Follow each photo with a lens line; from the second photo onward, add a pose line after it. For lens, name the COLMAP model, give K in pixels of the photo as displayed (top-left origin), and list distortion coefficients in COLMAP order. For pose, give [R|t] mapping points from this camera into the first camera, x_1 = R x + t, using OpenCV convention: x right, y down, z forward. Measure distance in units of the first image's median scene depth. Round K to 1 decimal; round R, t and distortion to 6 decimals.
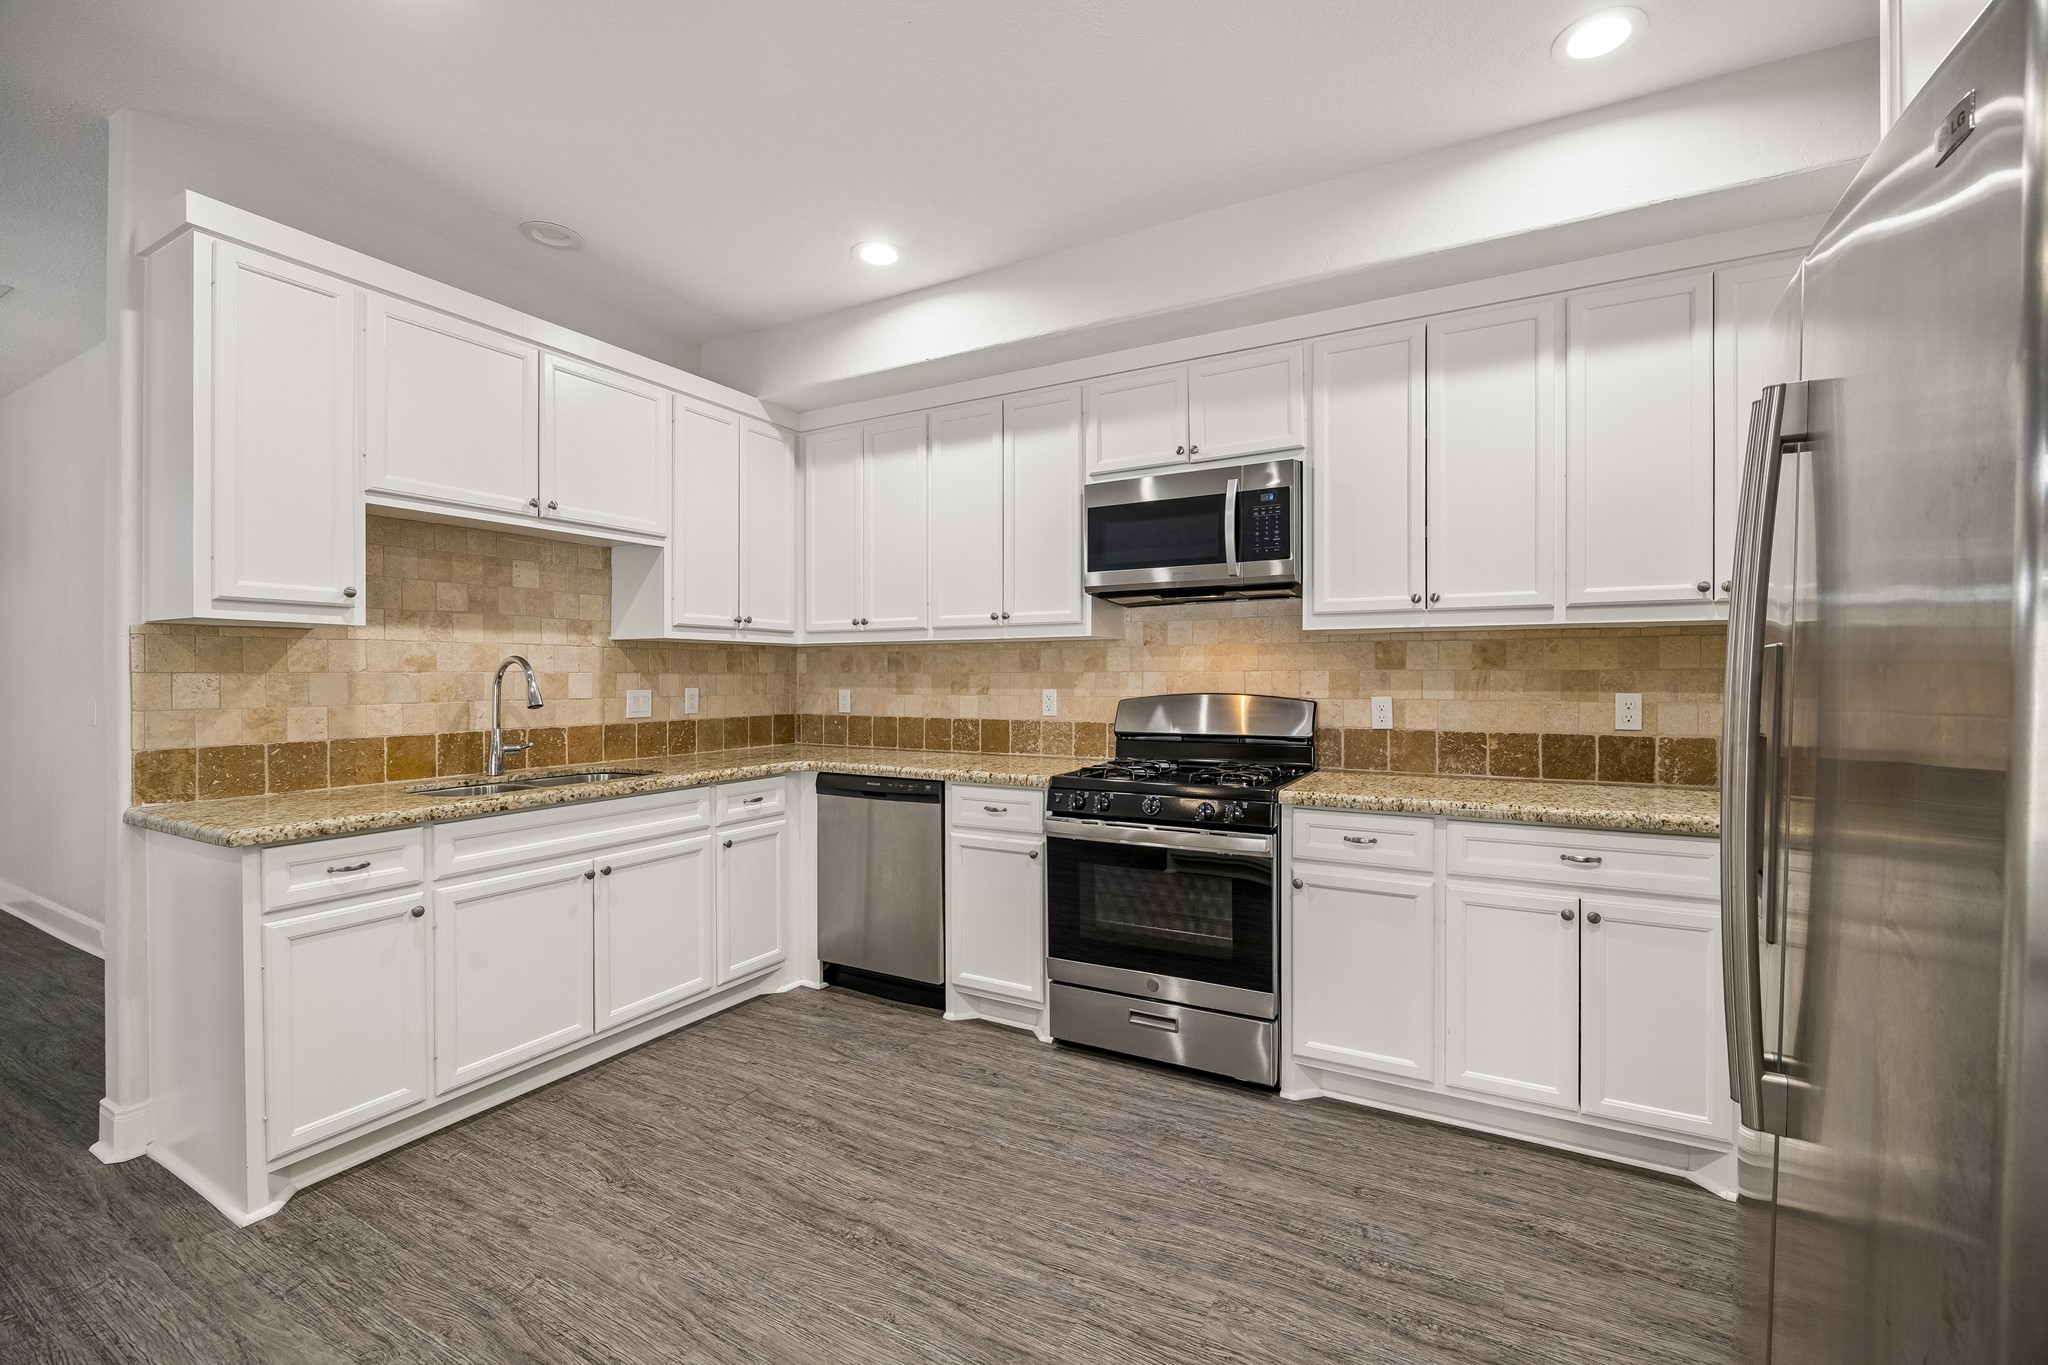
lens RADIAL K [[859.8, 0, 1014.9], [0, 859.8, 680.0], [0, 0, 1]] dist [-0.011048, 0.000456]
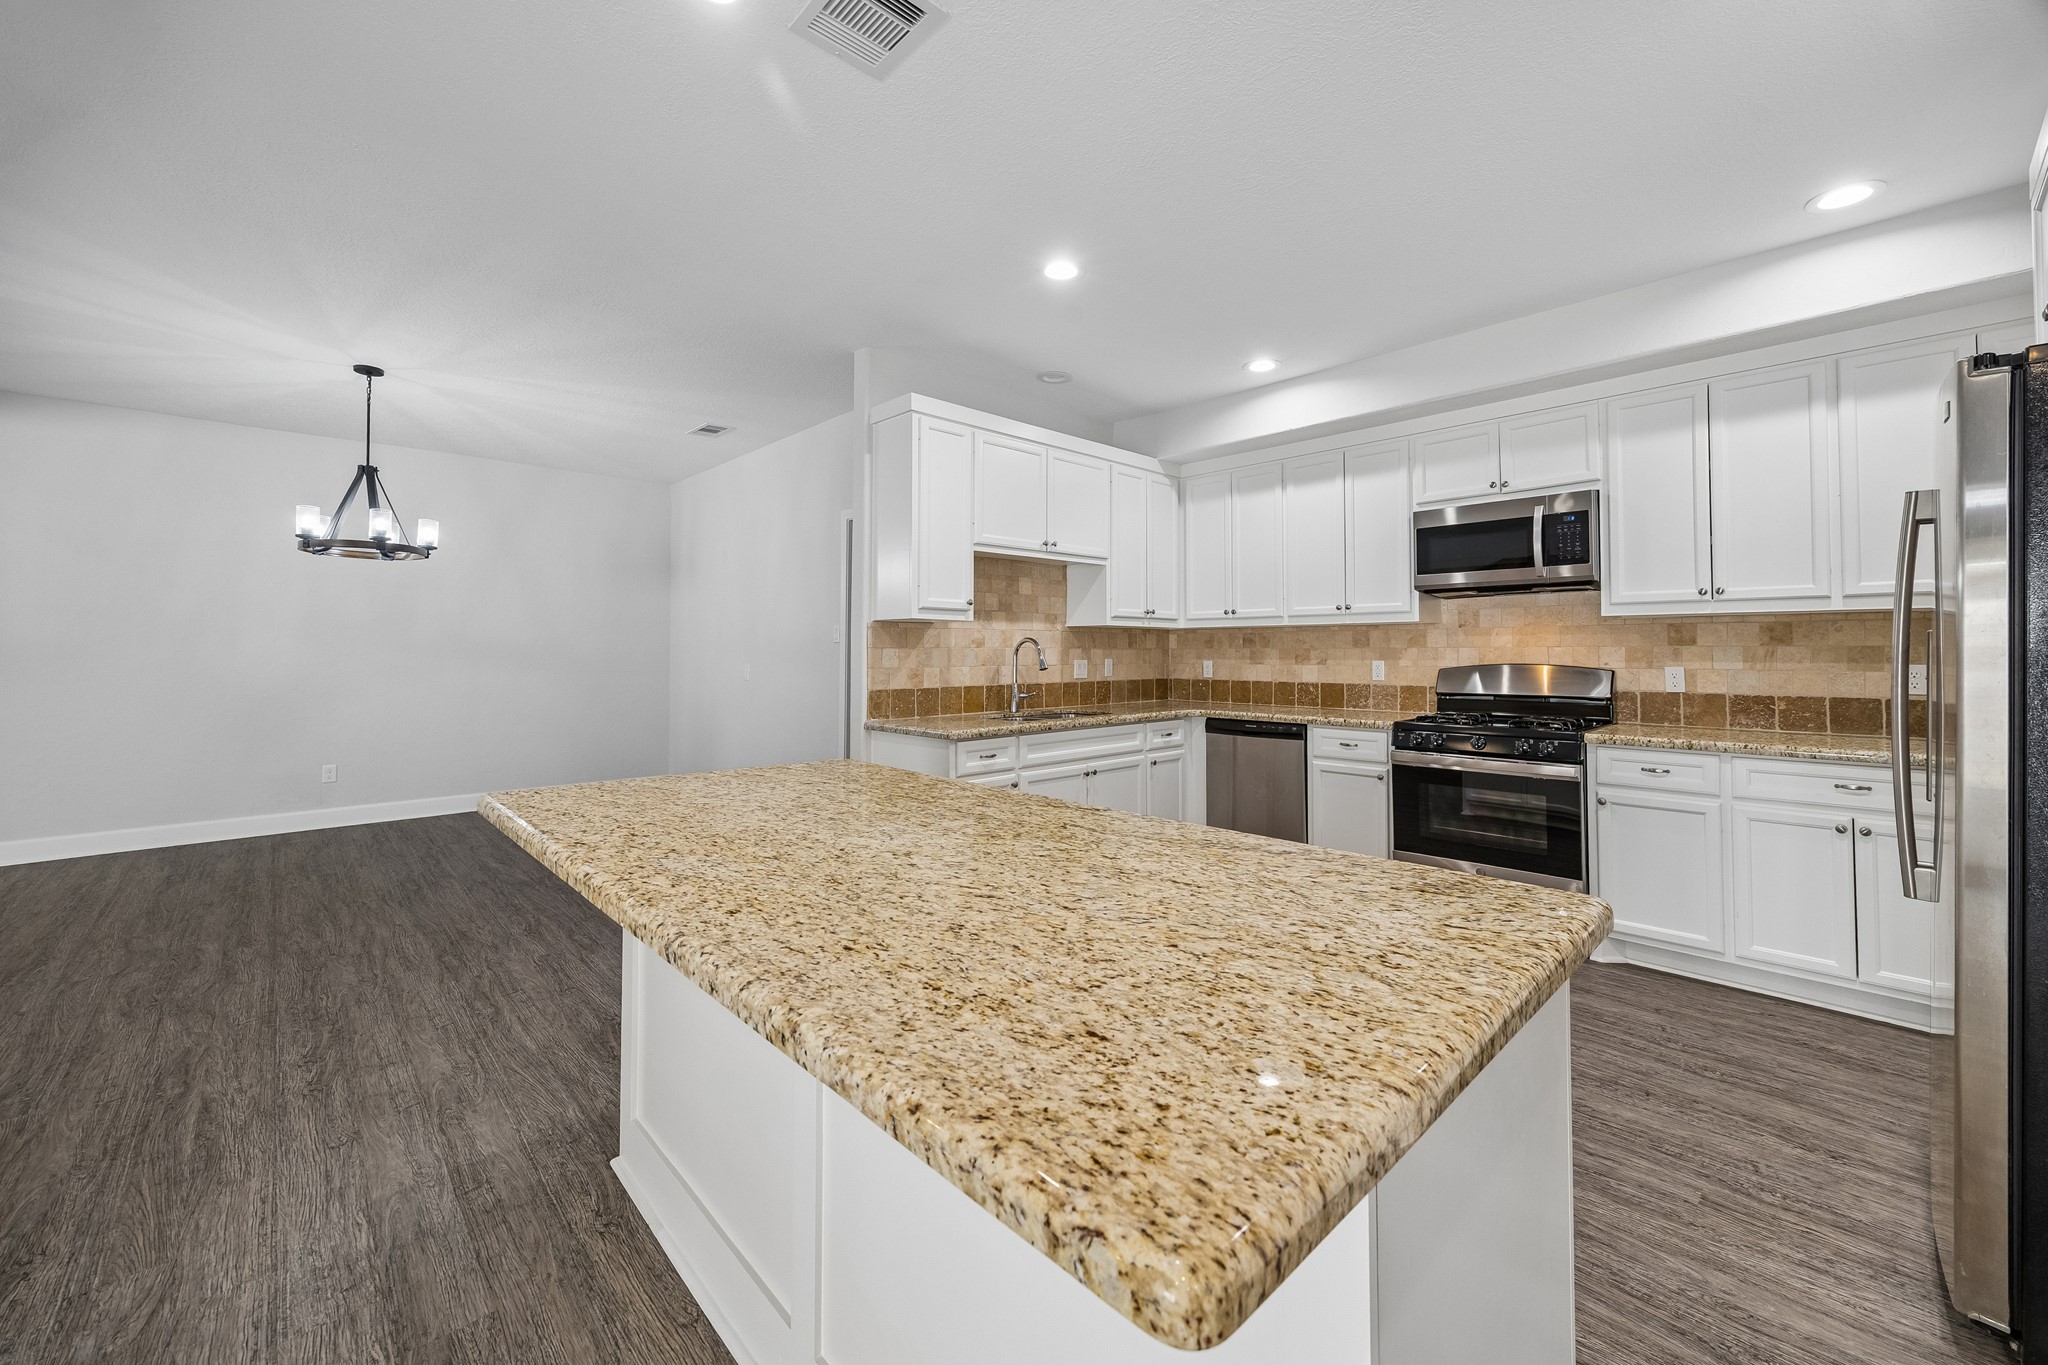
lens RADIAL K [[789.2, 0, 1024.0], [0, 789.2, 634.0], [0, 0, 1]] dist [0.000473, -0.000744]
pose [[0.956521, -0.005331, -0.291615, -0.162232], [-0.002811, 0.999618, -0.027495, 0.005771], [0.291650, 0.027119, 0.956141, -0.424298]]
